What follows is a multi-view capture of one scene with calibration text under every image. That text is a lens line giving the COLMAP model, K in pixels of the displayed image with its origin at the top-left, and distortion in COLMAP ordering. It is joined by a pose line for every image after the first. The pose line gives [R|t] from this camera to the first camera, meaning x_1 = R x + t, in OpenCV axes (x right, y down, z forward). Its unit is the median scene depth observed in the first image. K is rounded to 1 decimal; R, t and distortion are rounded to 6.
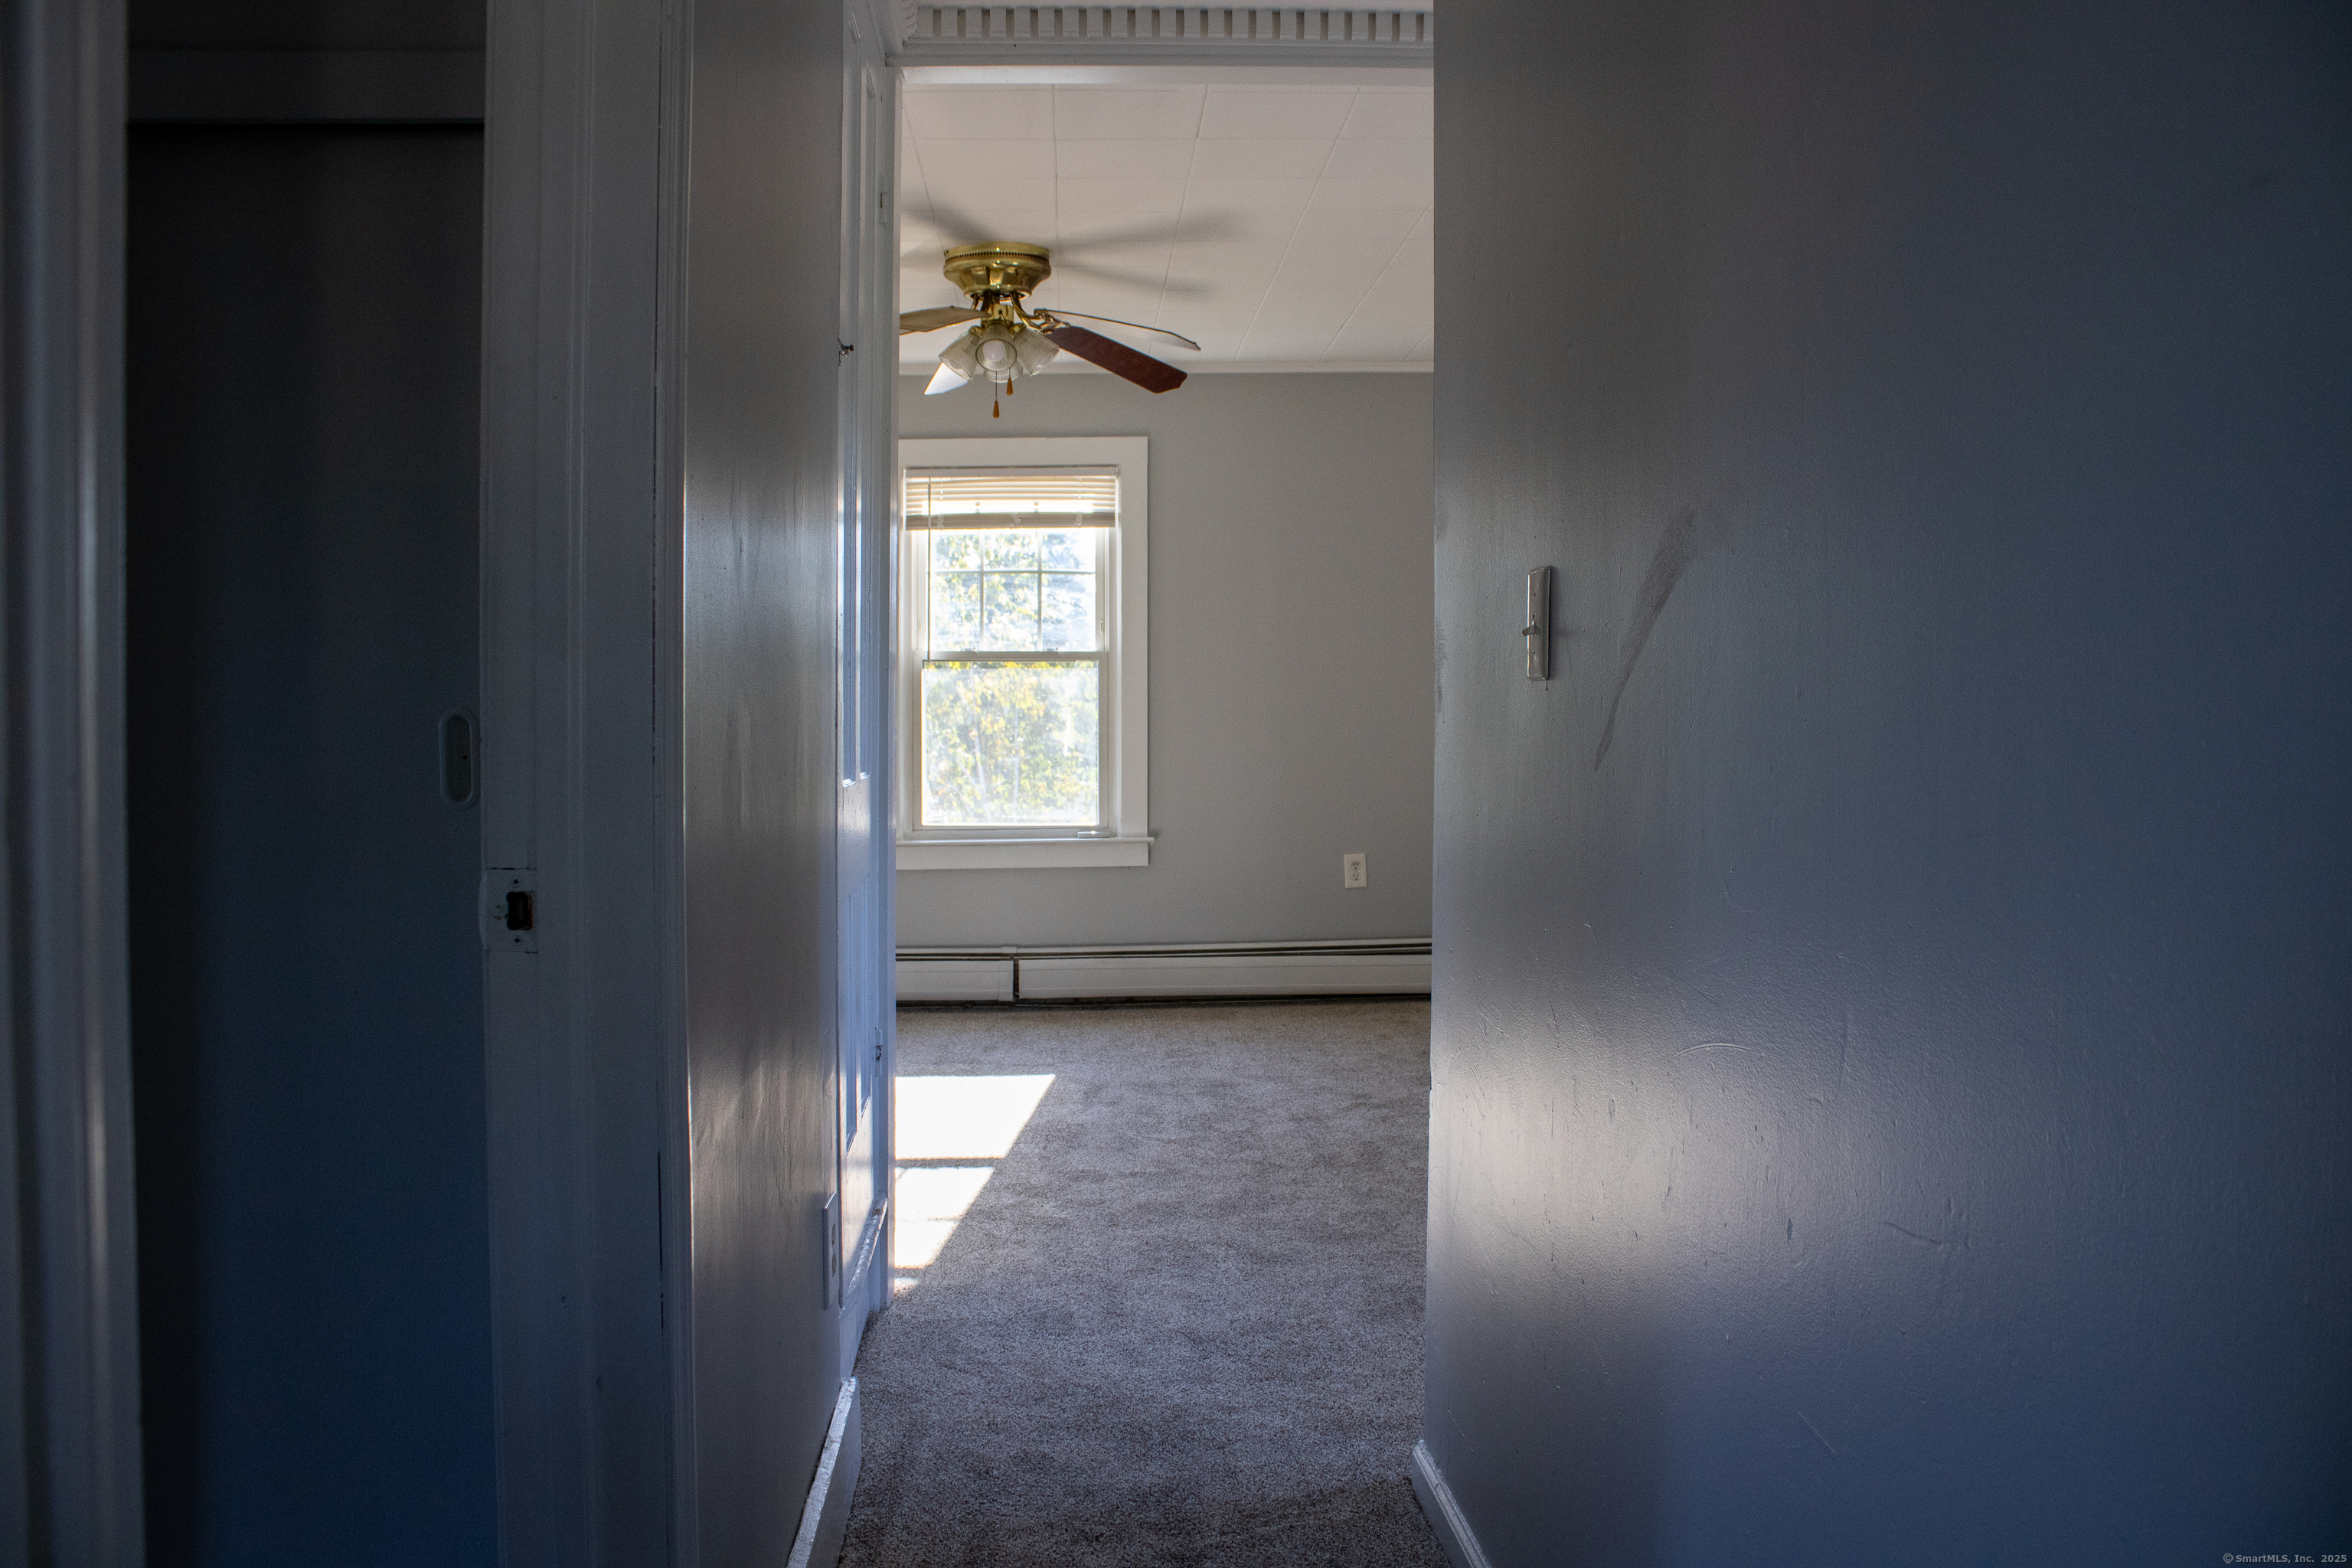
lens RADIAL K [[1961.3, 0, 1162.4], [0, 1961.3, 801.0], [0, 0, 1]] dist [-0.167745, 0.149329]
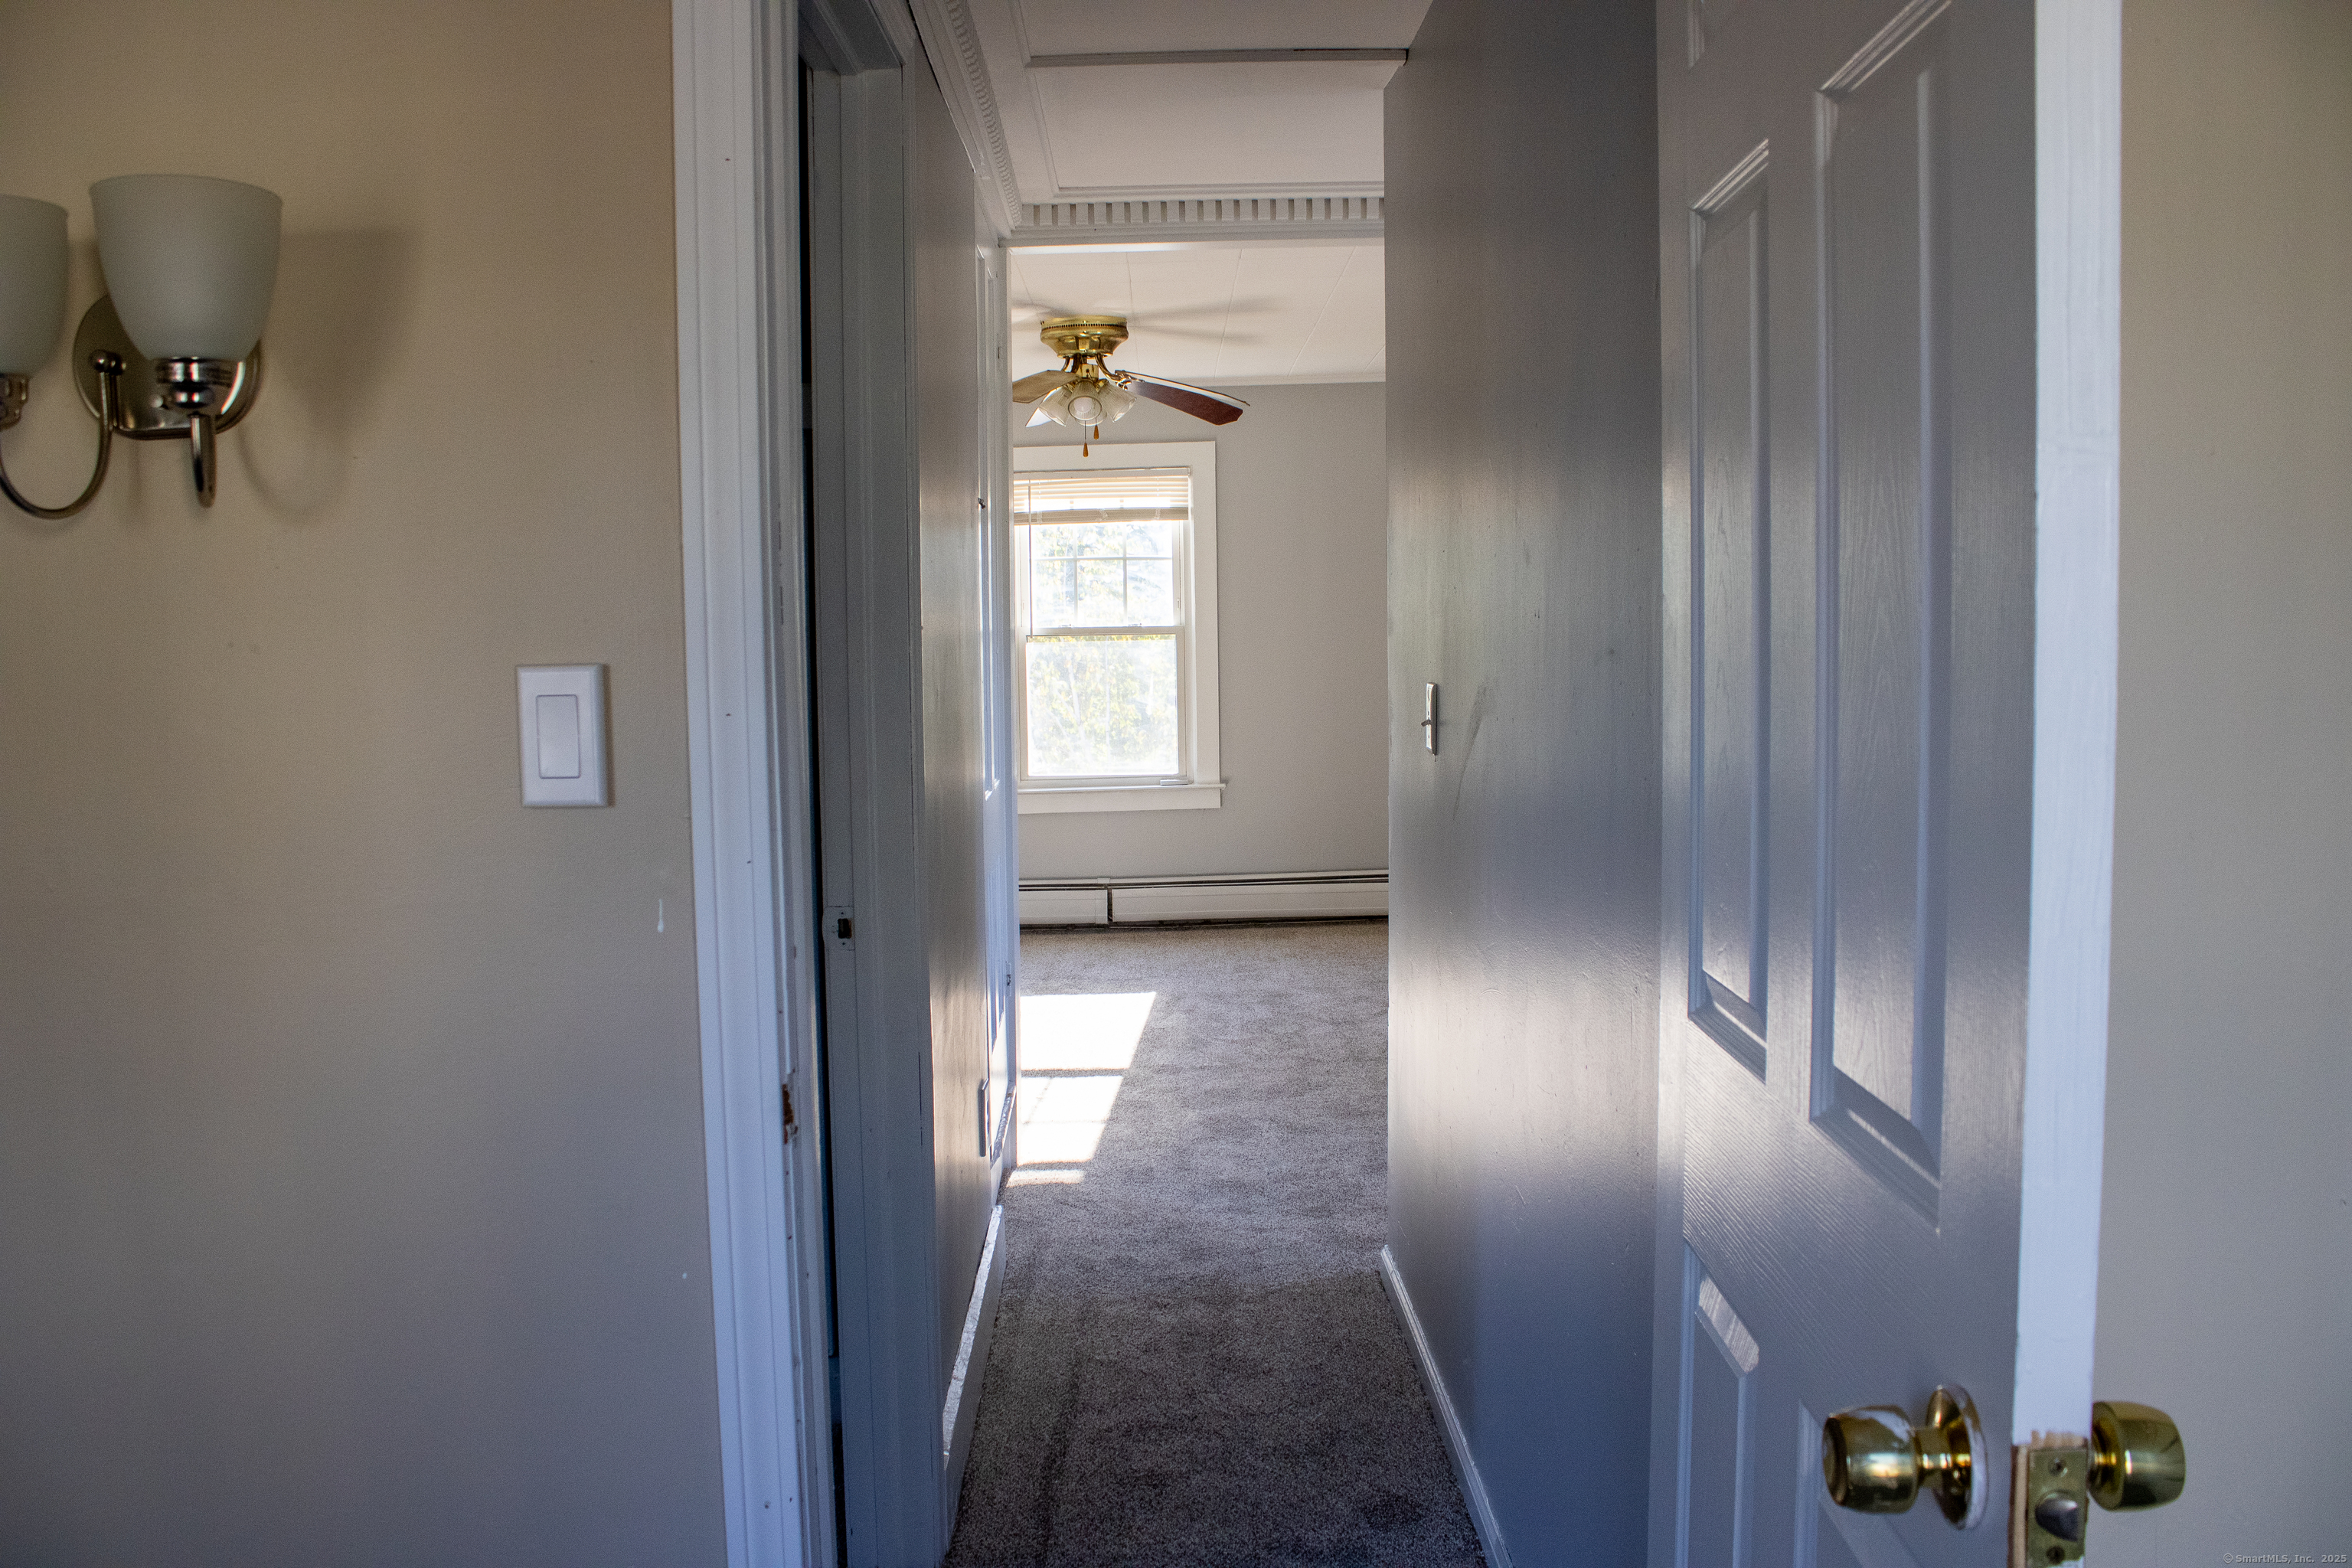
lens RADIAL K [[1961.3, 0, 1162.4], [0, 1961.3, 801.0], [0, 0, 1]] dist [-0.167745, 0.149329]
pose [[0.998776, -0.011380, -0.048140, 0.019915], [0.013830, 0.998609, 0.050874, -0.043103], [0.047494, -0.051477, 0.997544, -0.239992]]
